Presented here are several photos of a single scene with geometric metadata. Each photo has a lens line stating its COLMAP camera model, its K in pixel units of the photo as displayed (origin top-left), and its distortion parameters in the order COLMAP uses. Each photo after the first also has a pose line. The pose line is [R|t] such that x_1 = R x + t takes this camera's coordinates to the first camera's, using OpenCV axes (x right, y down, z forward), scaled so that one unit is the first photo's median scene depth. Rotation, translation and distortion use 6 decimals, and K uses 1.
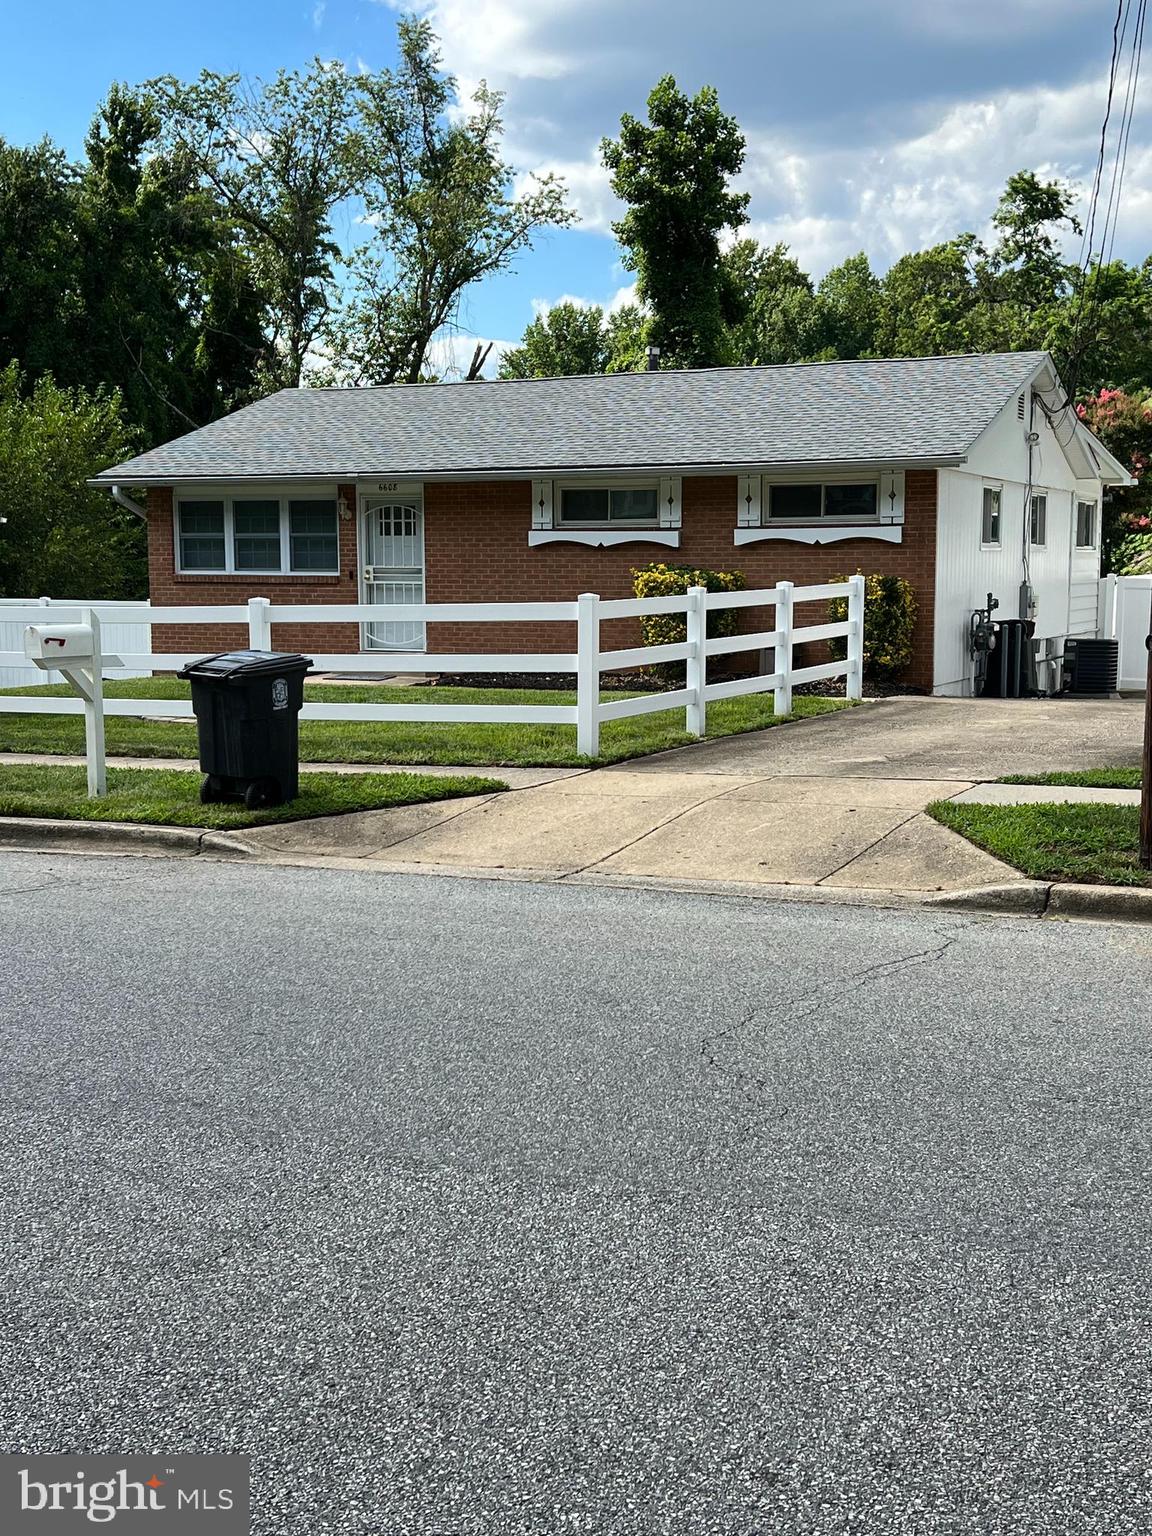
lens RADIAL K [[1905.0, 0, 576.0], [0, 1905.0, 769.6], [0, 0, 1]] dist [0.089440, 0.000000]
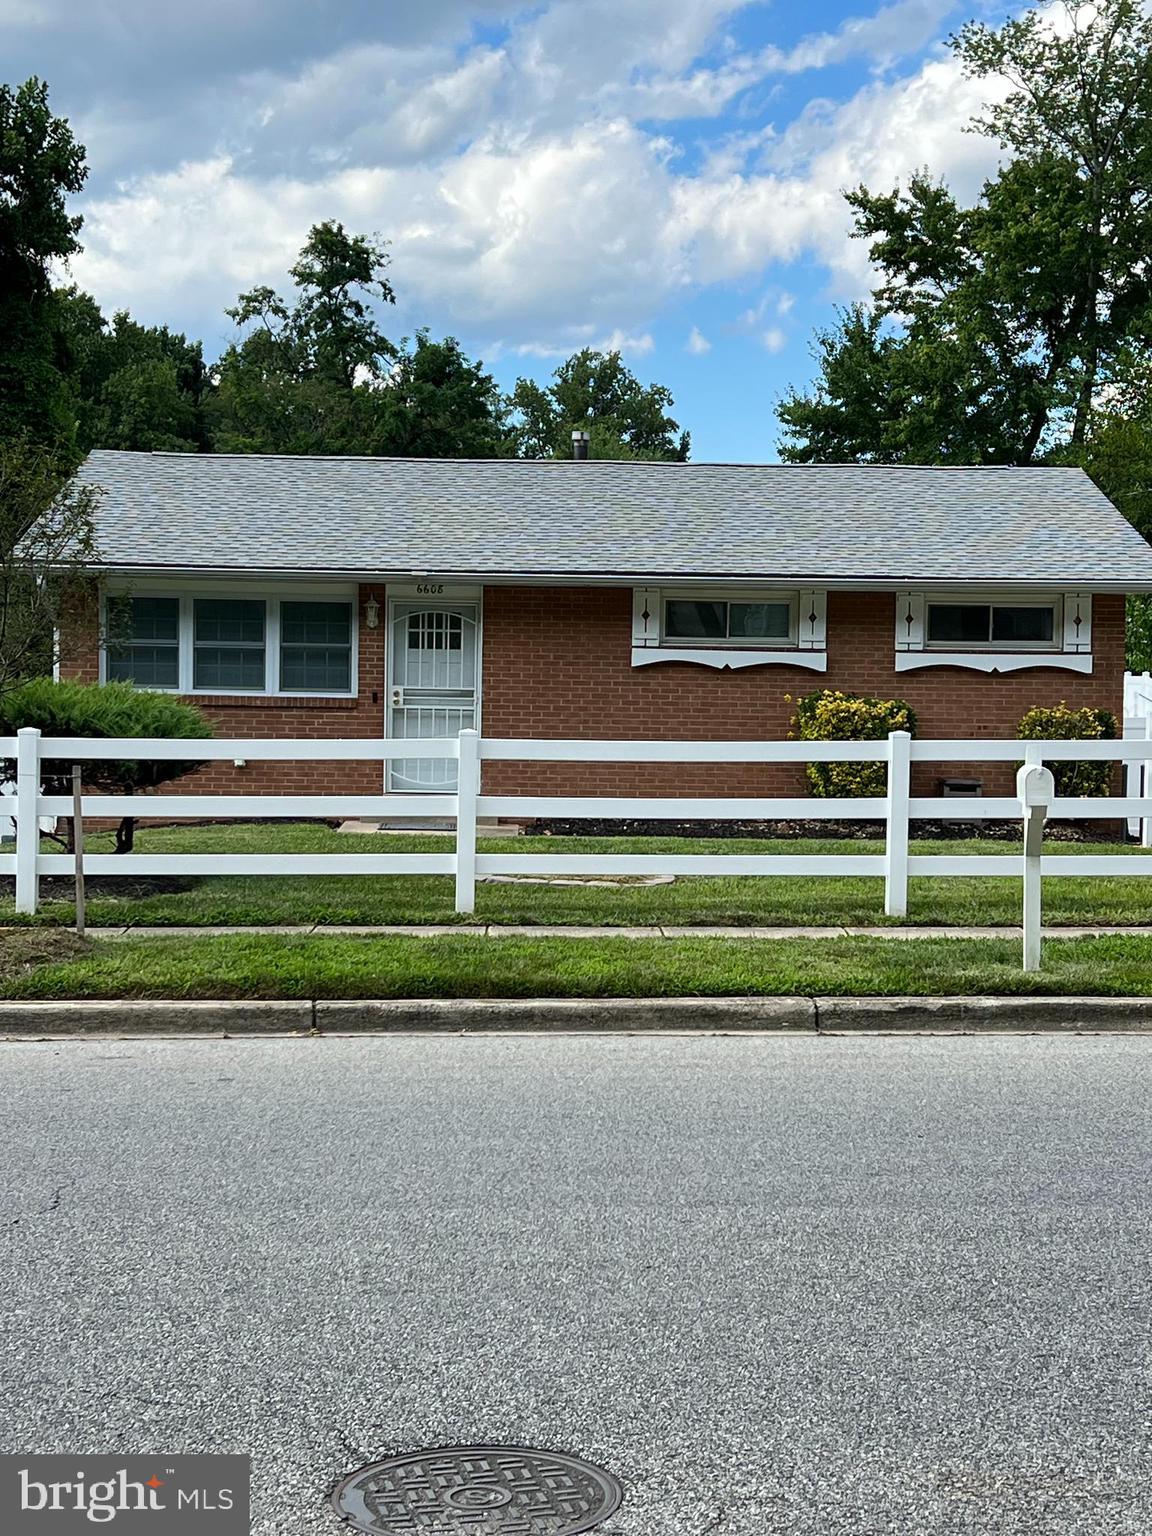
lens RADIAL K [[2413.0, 0, 575.9], [0, 2413.0, 765.0], [0, 0, 1]] dist [0.122654, 0.000000]
pose [[0.909847, 0.004286, 0.414922, -0.469191], [0.025832, 0.997422, -0.066949, -0.005064], [-0.414139, 0.071632, 0.907390, 0.062485]]
